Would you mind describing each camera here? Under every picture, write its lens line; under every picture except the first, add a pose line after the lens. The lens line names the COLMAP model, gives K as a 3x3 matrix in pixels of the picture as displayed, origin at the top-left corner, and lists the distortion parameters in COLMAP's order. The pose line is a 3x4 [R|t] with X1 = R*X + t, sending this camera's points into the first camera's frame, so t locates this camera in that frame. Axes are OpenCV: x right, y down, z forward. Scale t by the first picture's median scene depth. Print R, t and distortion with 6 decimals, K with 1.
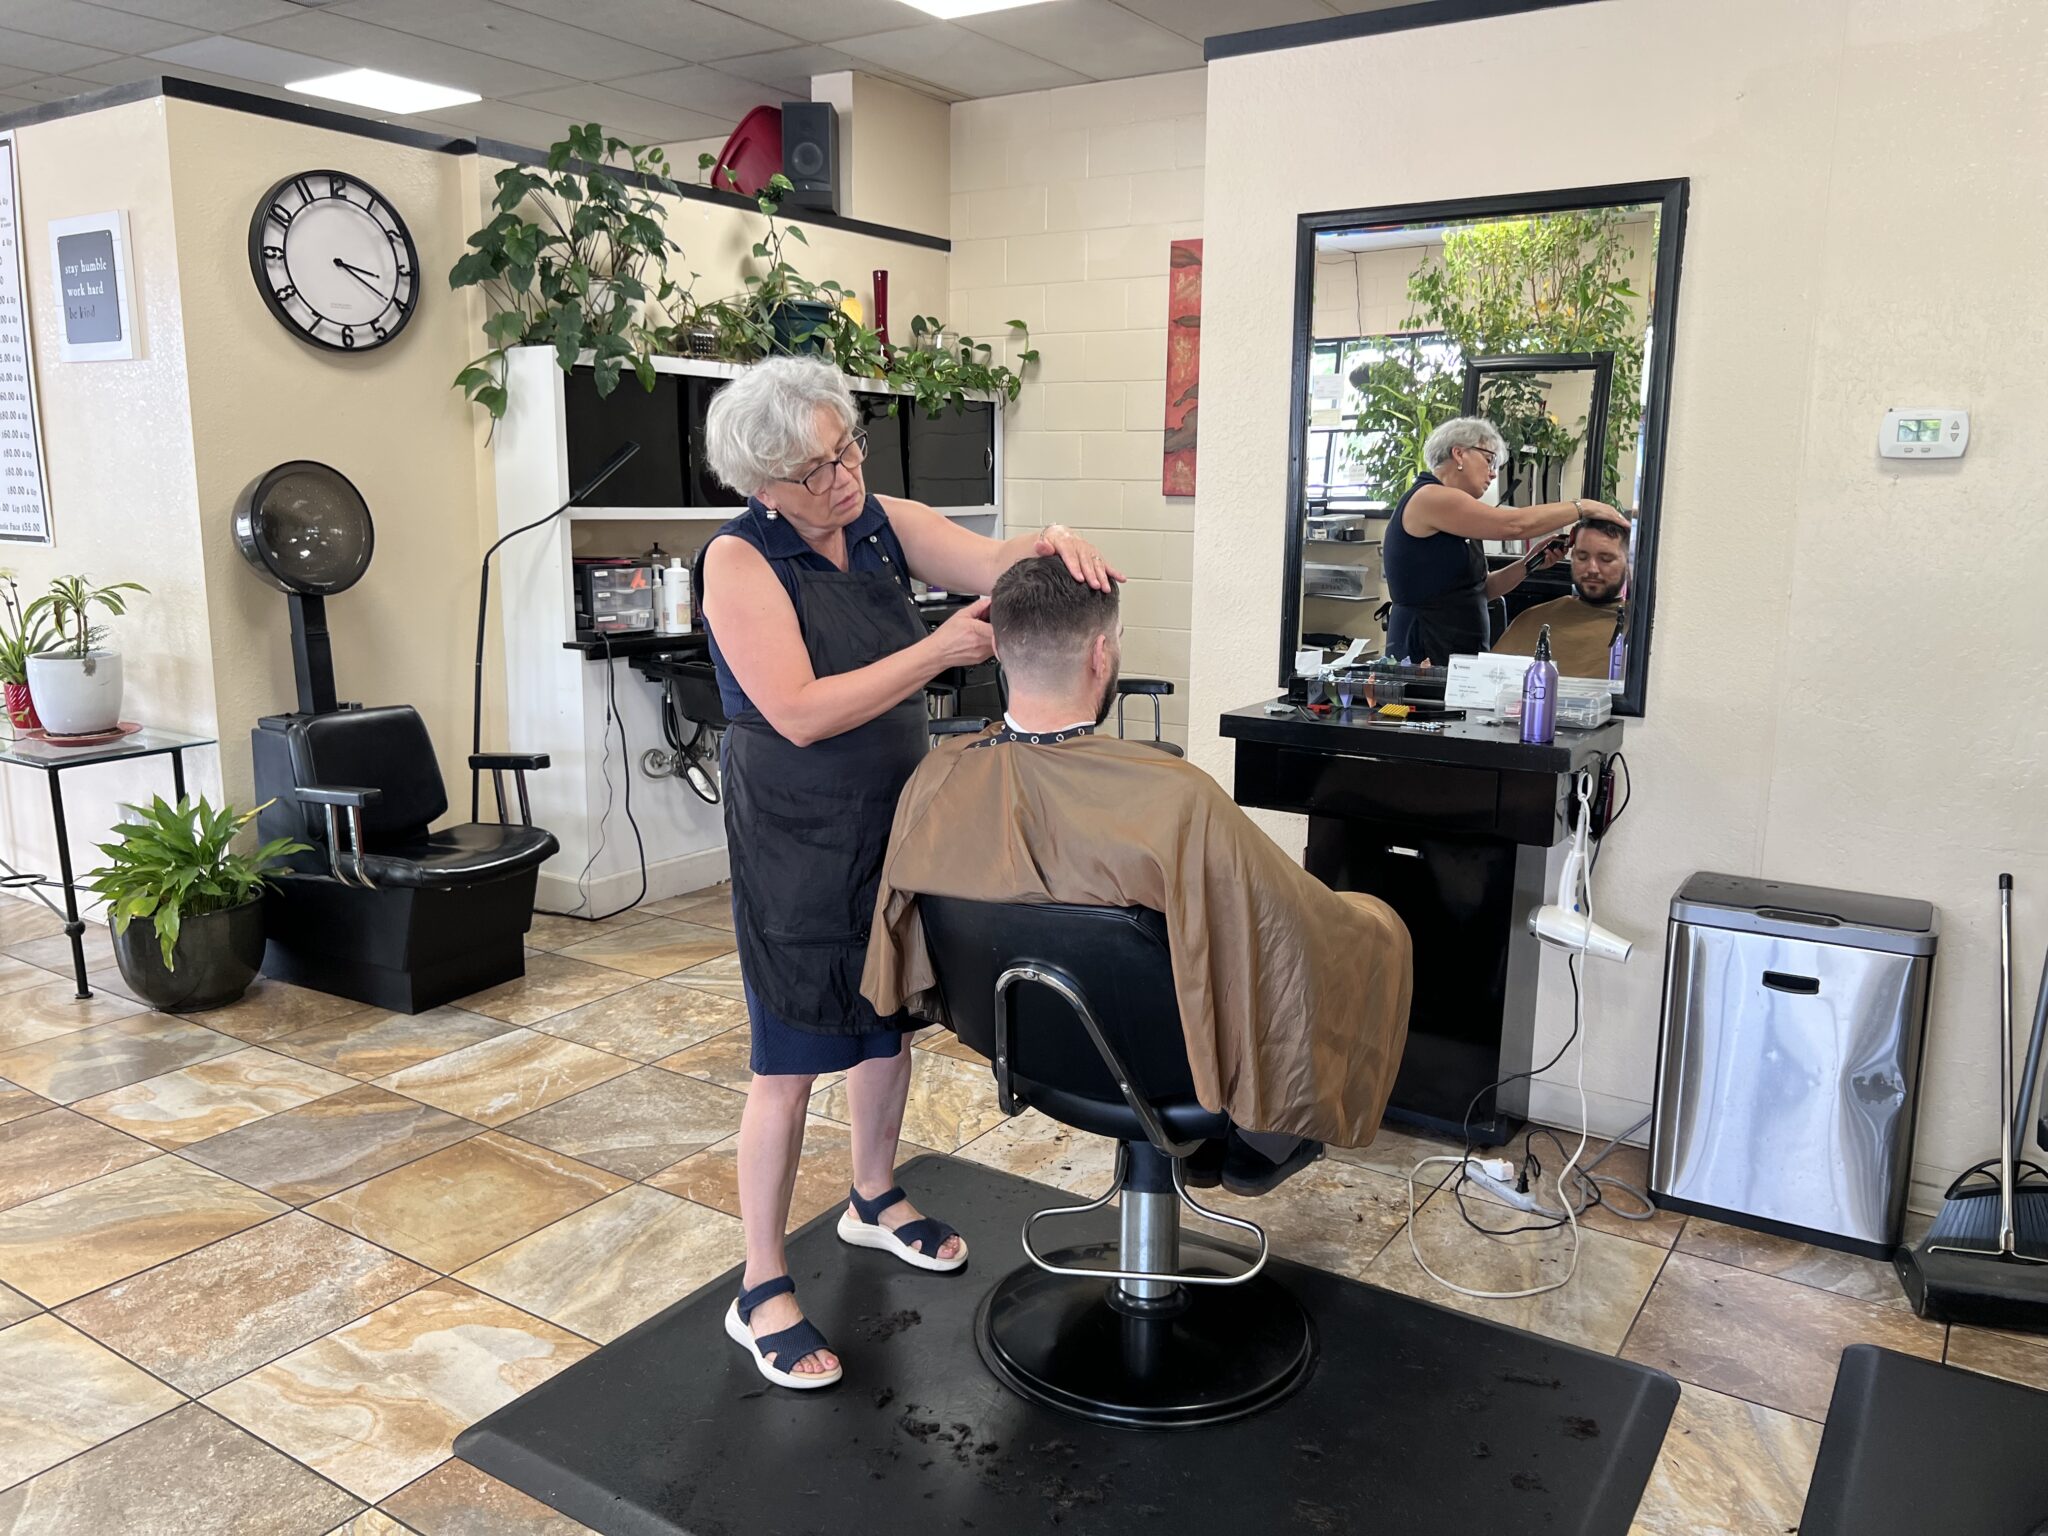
lens RADIAL K [[1521.3, 0, 1031.3], [0, 1521.3, 768.7], [0, 0, 1]] dist [-0.041810, 0.003951]
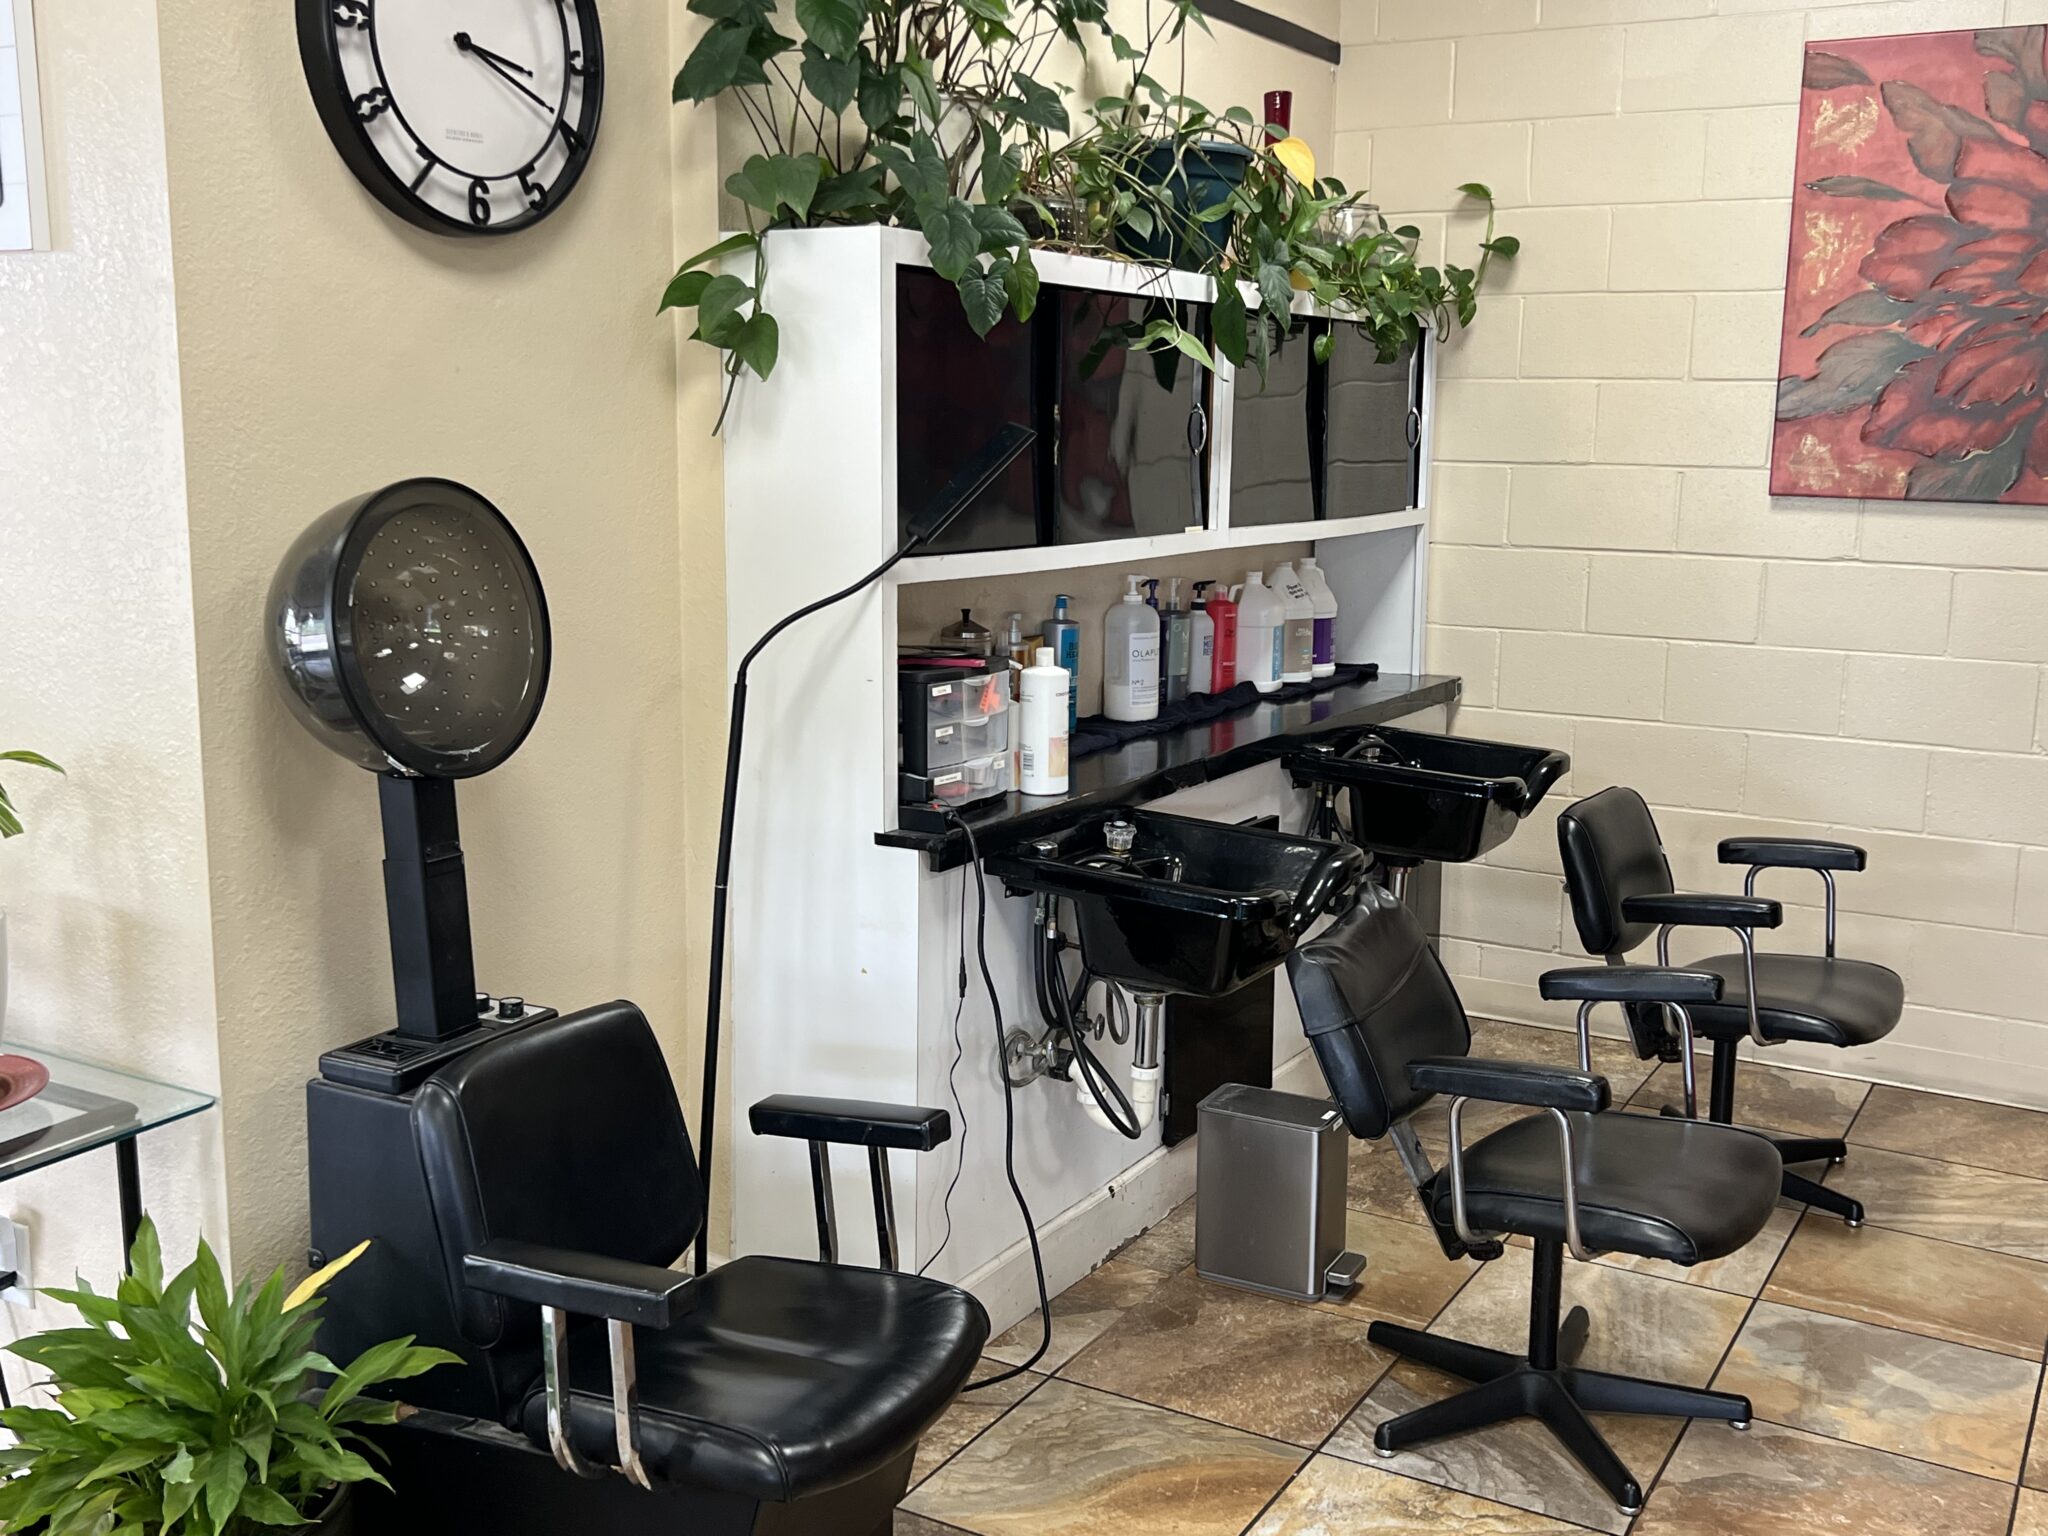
lens RADIAL K [[2081.5, 0, 1017.2], [0, 2081.5, 770.5], [0, 0, 1]] dist [-0.026838, 0.000000]
pose [[0.999571, -0.009307, 0.027786, -0.292266], [0.009813, 0.999787, -0.018152, -0.094396], [-0.027611, 0.018417, 0.999449, 0.342549]]
